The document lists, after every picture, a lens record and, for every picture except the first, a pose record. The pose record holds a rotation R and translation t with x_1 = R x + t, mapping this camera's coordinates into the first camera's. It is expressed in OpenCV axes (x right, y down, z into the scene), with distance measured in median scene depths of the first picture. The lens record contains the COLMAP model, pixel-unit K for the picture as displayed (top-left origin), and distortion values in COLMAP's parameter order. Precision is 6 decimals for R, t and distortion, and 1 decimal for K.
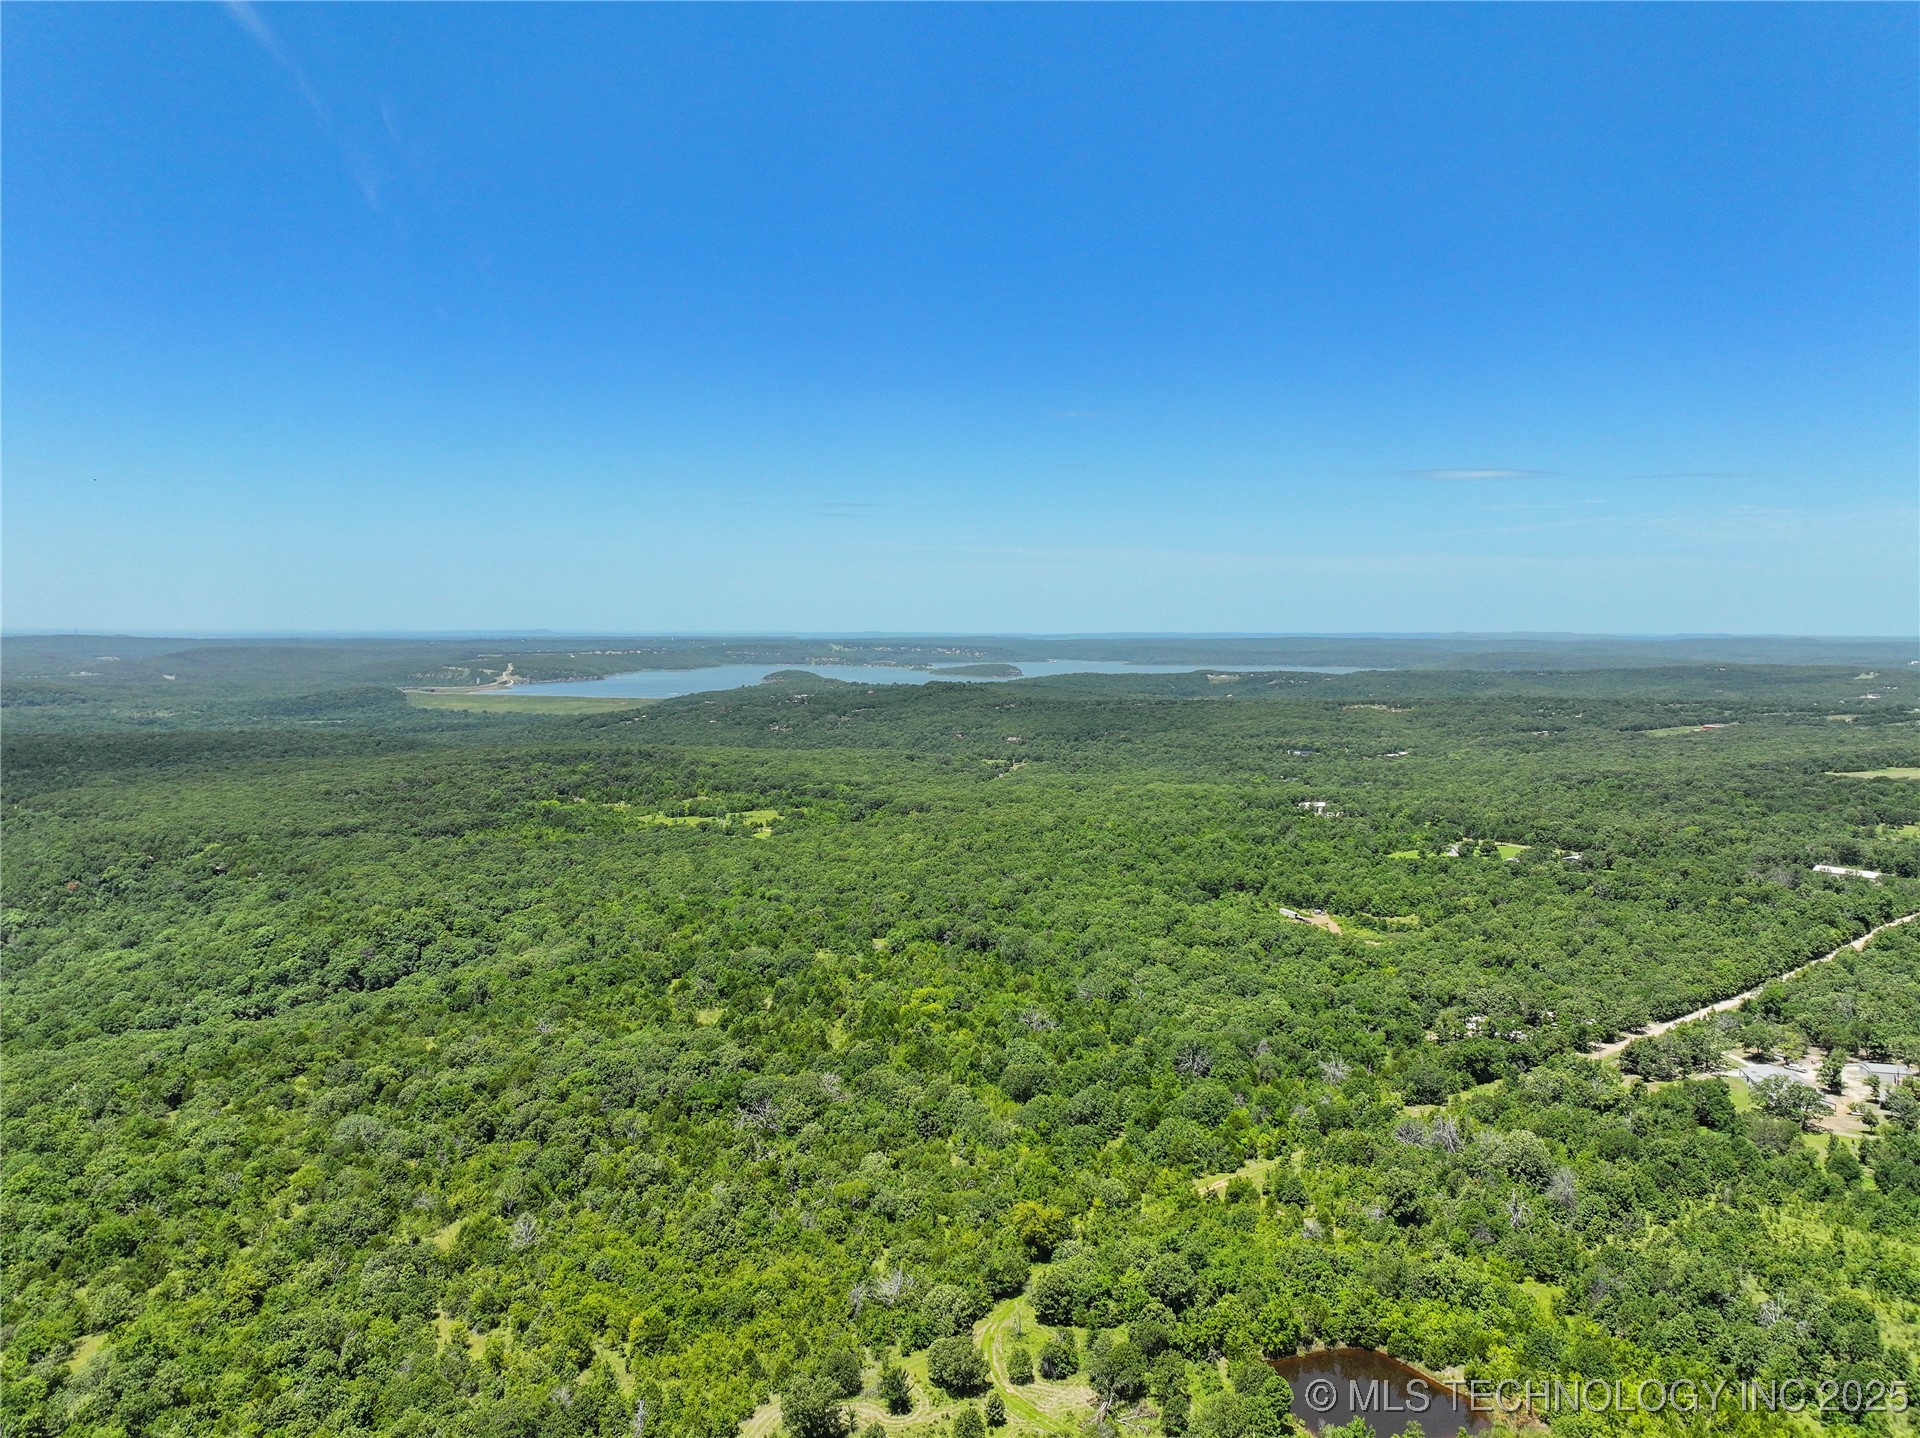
lens RADIAL K [[1347.6, 0, 956.2], [0, 1347.6, 730.3], [0, 0, 1]] dist [-0.003708, 0.017407]
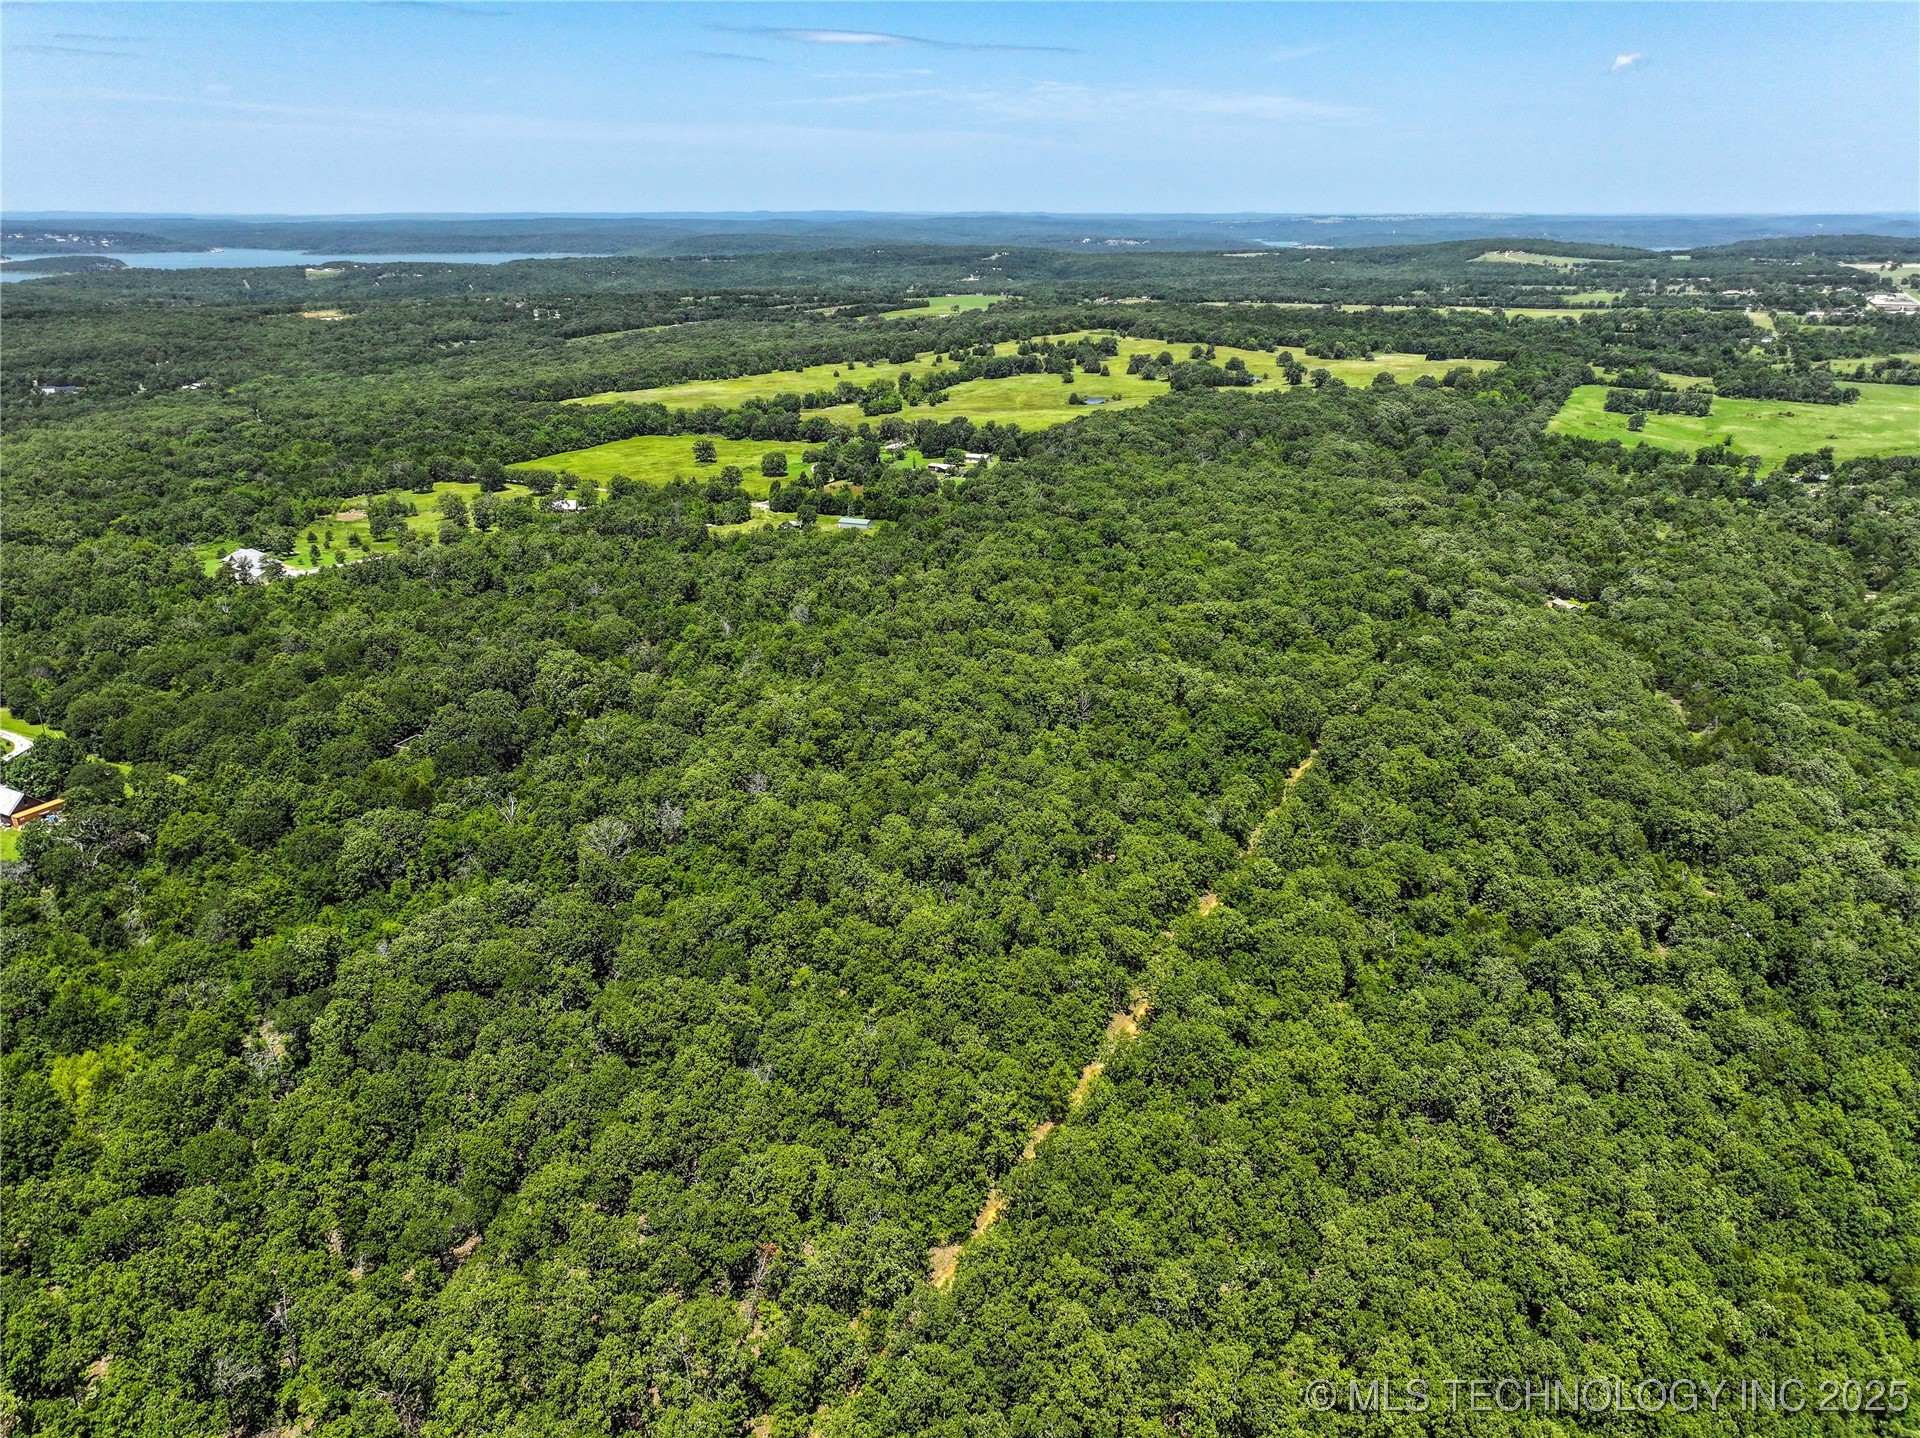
lens RADIAL K [[1339.8, 0, 953.4], [0, 1339.8, 726.6], [0, 0, 1]] dist [-0.004670, 0.019787]
pose [[0.891505, -0.165495, 0.421699, 0.127577], [0.036199, 0.953930, 0.297839, -0.003148], [-0.451562, -0.250260, 0.856424, 0.037202]]
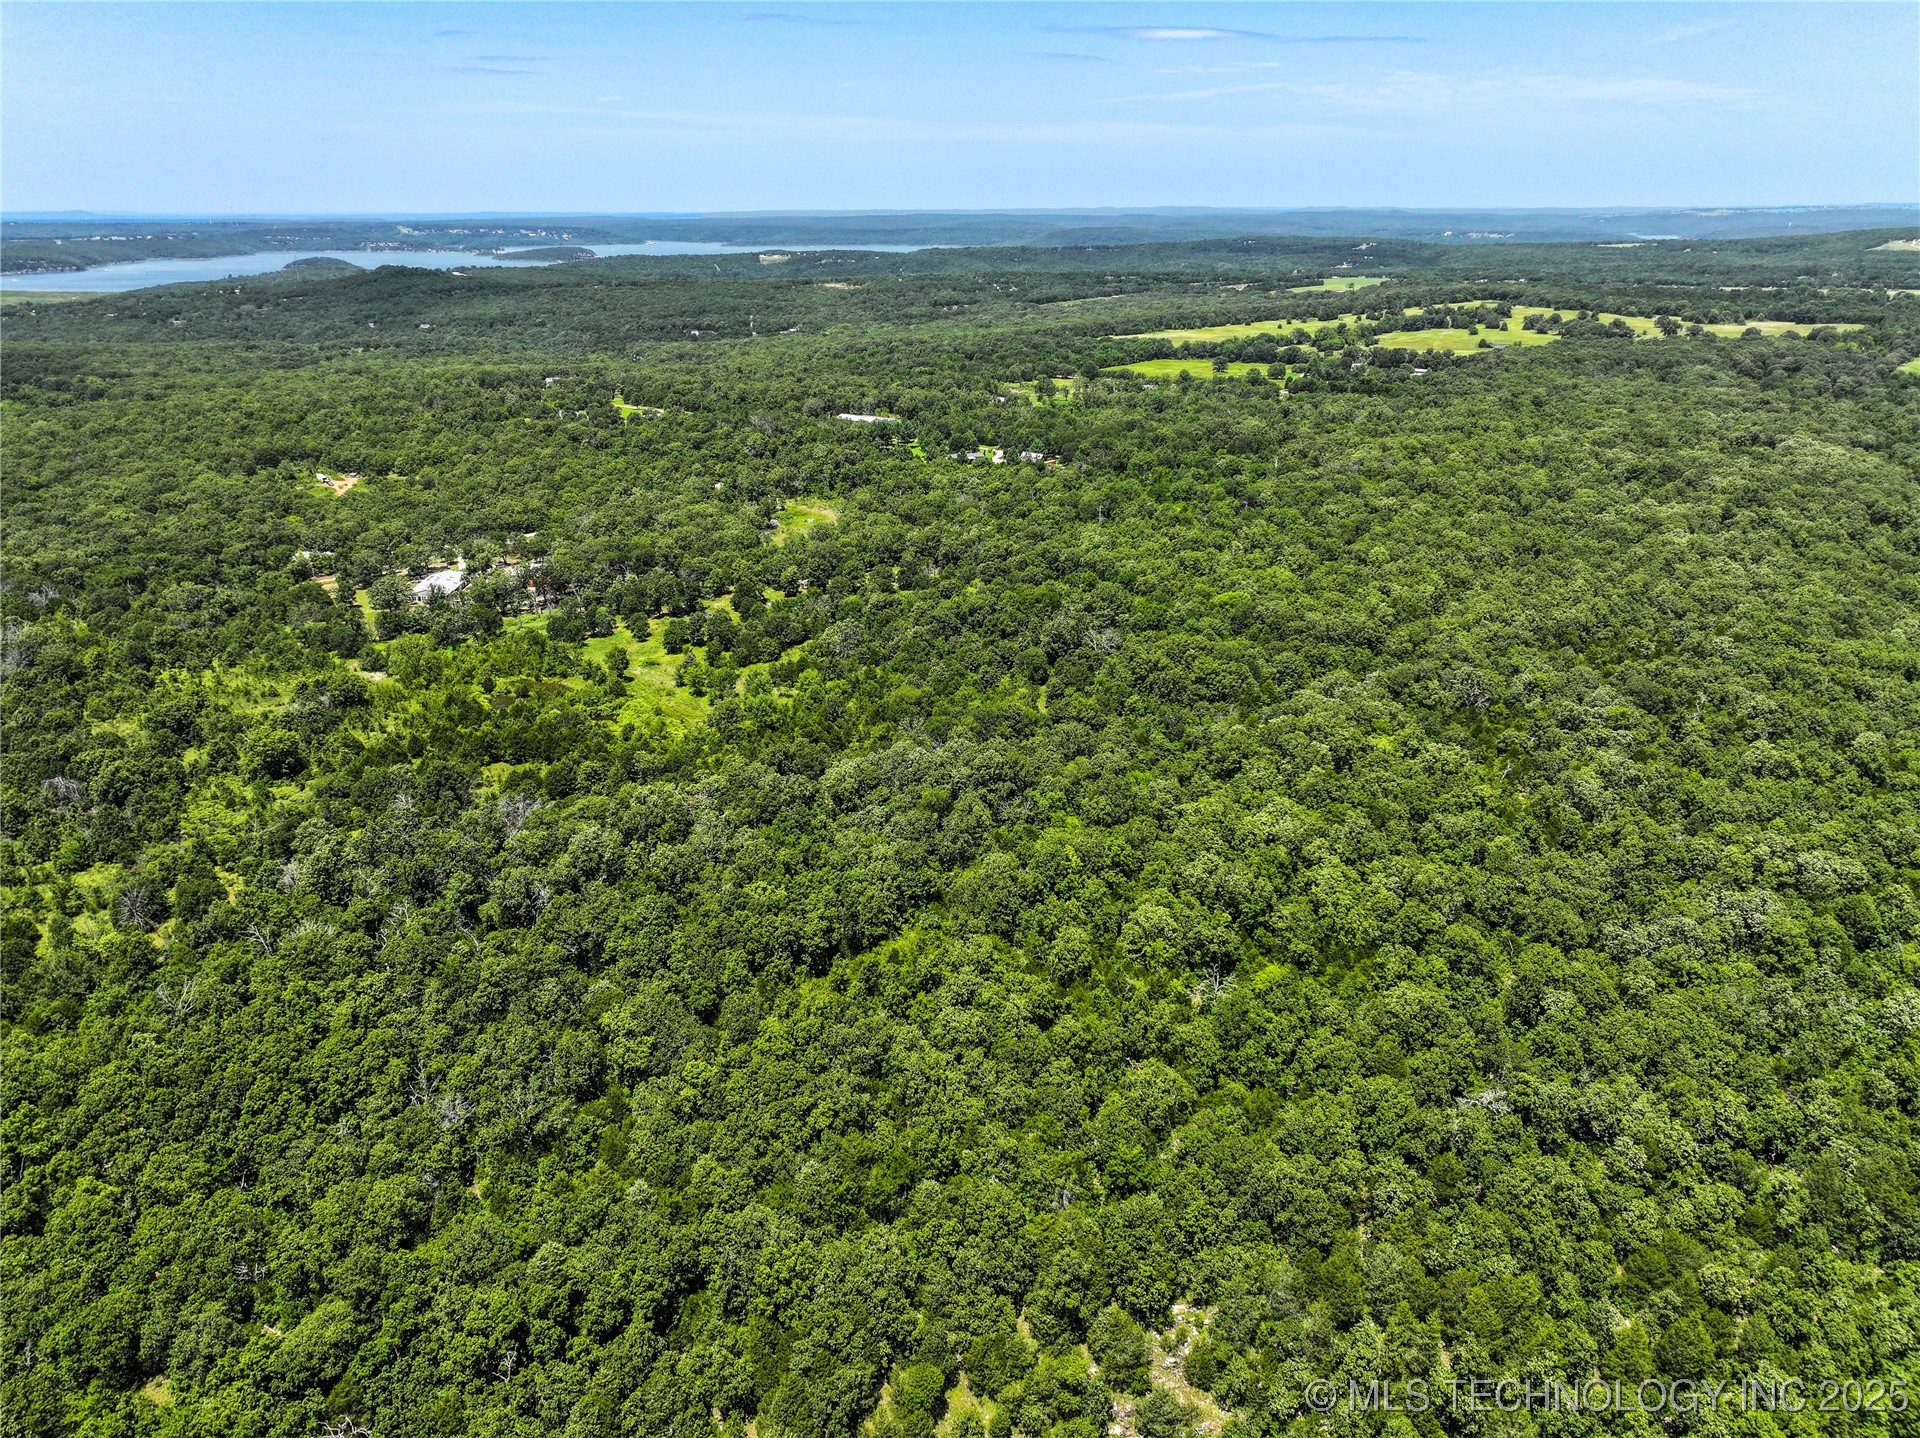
lens RADIAL K [[1347.6, 0, 962.3], [0, 1347.6, 704.4], [0, 0, 1]] dist [-0.003708, 0.017407]
pose [[0.970448, -0.089936, 0.223925, 0.070035], [0.024907, 0.960328, 0.277759, 0.003256], [-0.240023, -0.263973, 0.934188, -0.028730]]
